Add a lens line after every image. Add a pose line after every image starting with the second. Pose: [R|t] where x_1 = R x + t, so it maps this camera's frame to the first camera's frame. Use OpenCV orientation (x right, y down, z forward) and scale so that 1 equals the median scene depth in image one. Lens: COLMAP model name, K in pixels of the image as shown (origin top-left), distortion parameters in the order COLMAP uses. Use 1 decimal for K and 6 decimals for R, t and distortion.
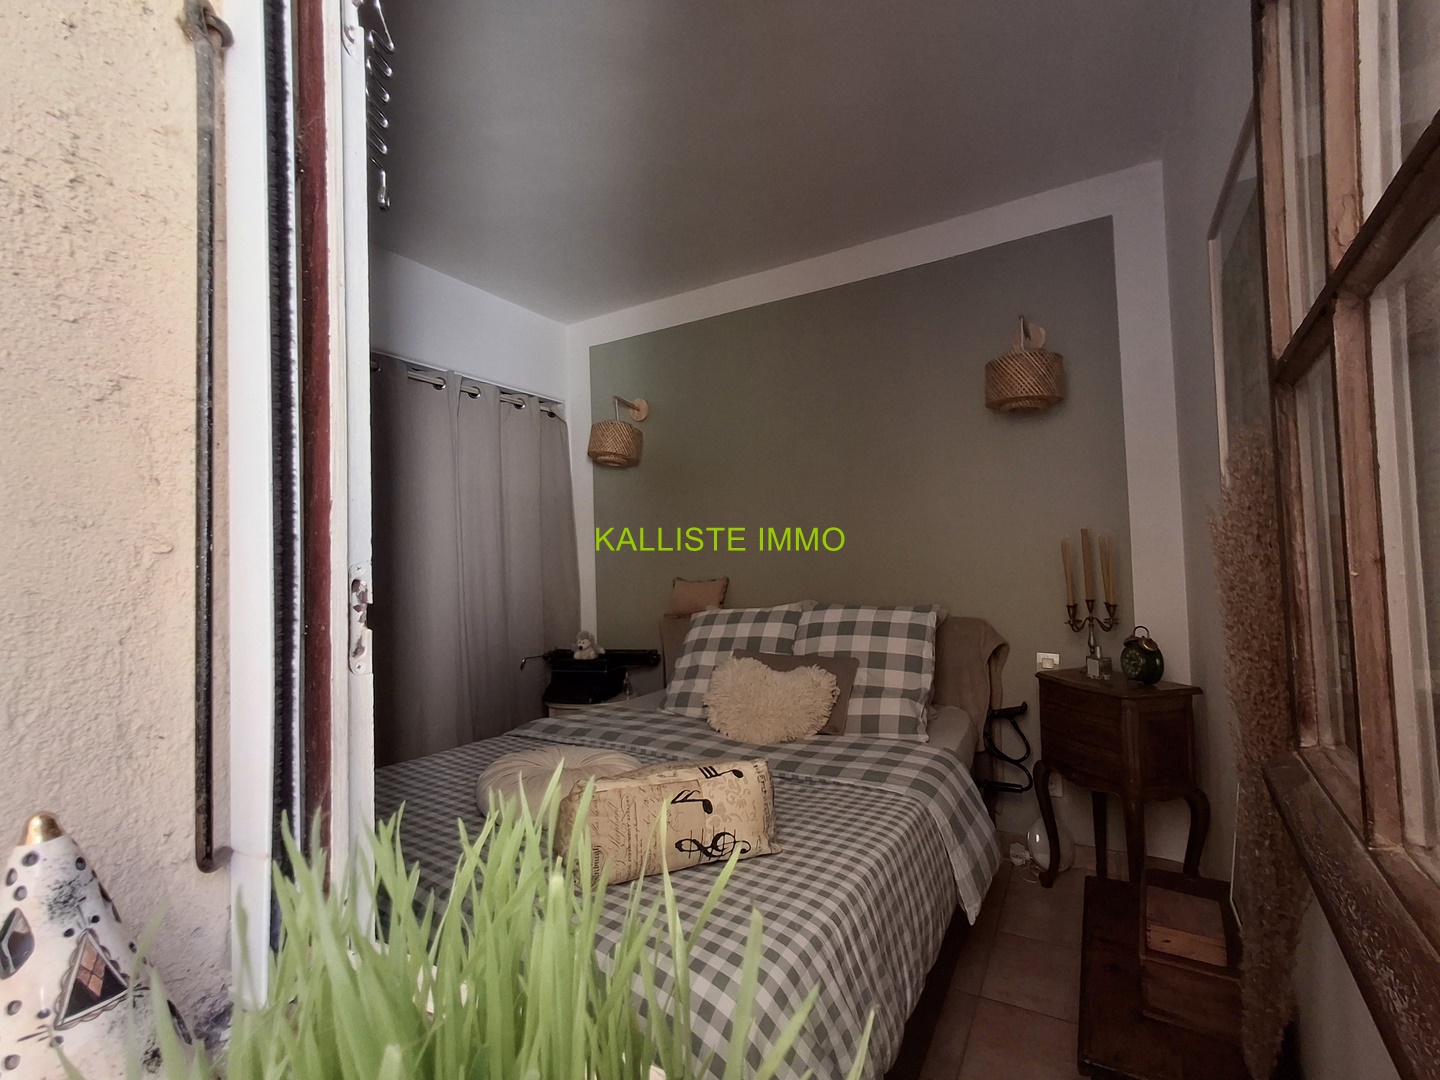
lens RADIAL K [[653.7, 0, 720.0], [0, 653.7, 540.0], [0, 0, 1]] dist [0.000050, -0.000021]
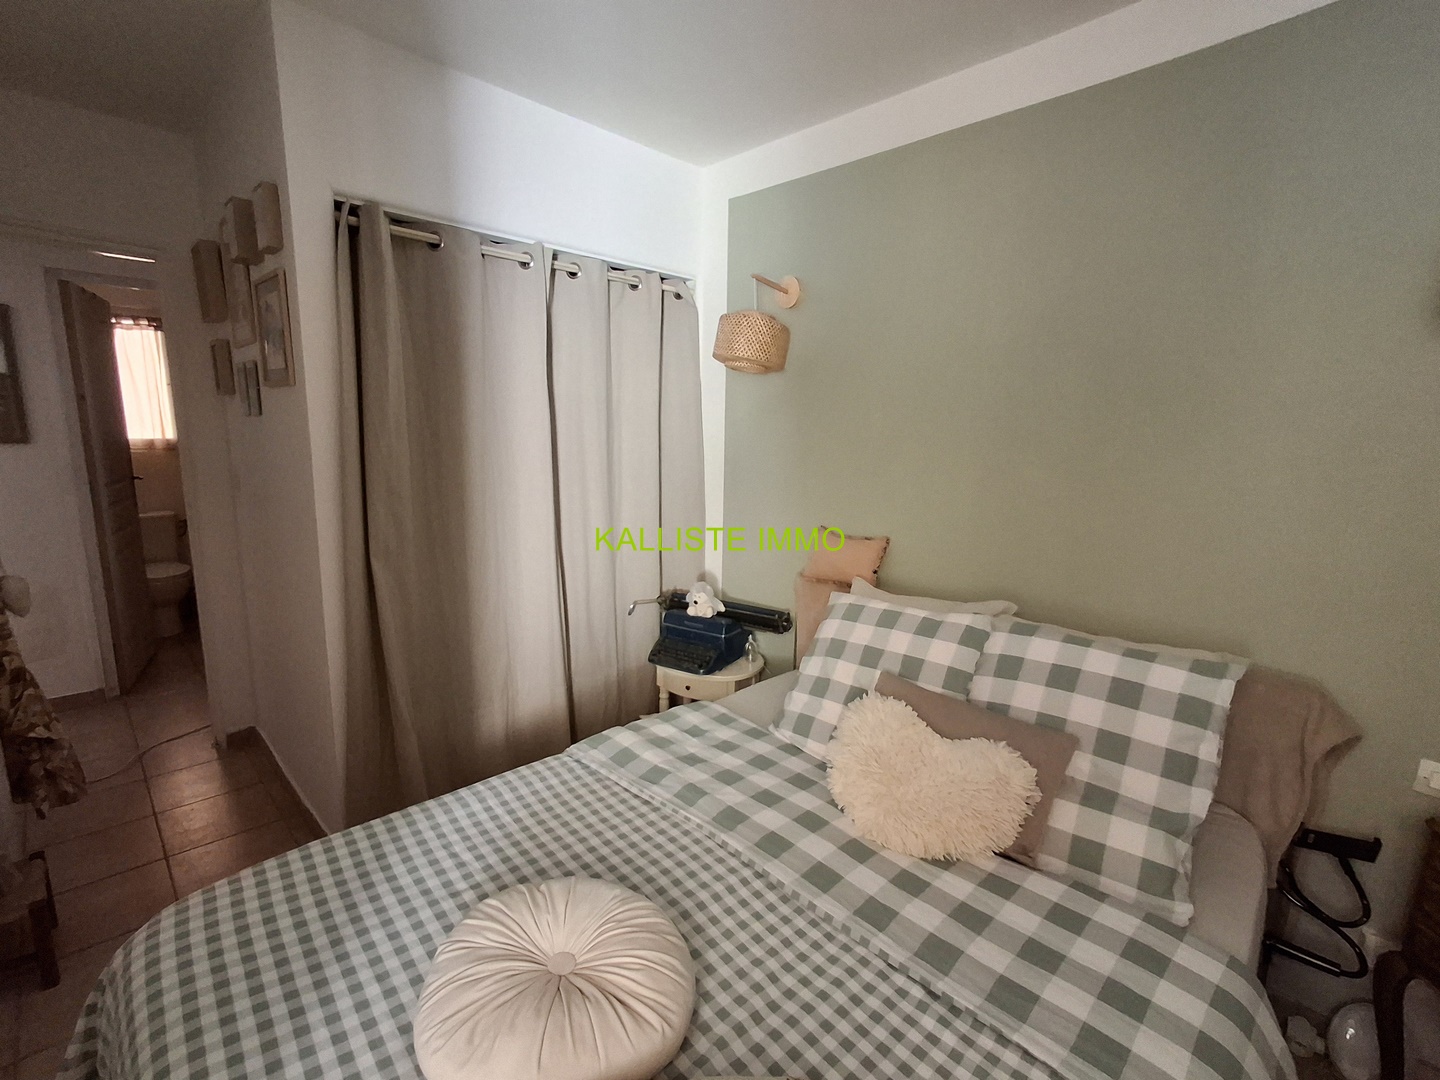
lens RADIAL K [[660.7, 0, 720.0], [0, 660.7, 540.0], [0, 0, 1]] dist [0.012970, 0.000534]
pose [[0.963779, 0.097458, -0.248257, 0.017546], [-0.043444, 0.975778, 0.214405, -0.115879], [0.263139, -0.195854, 0.944669, 0.315505]]
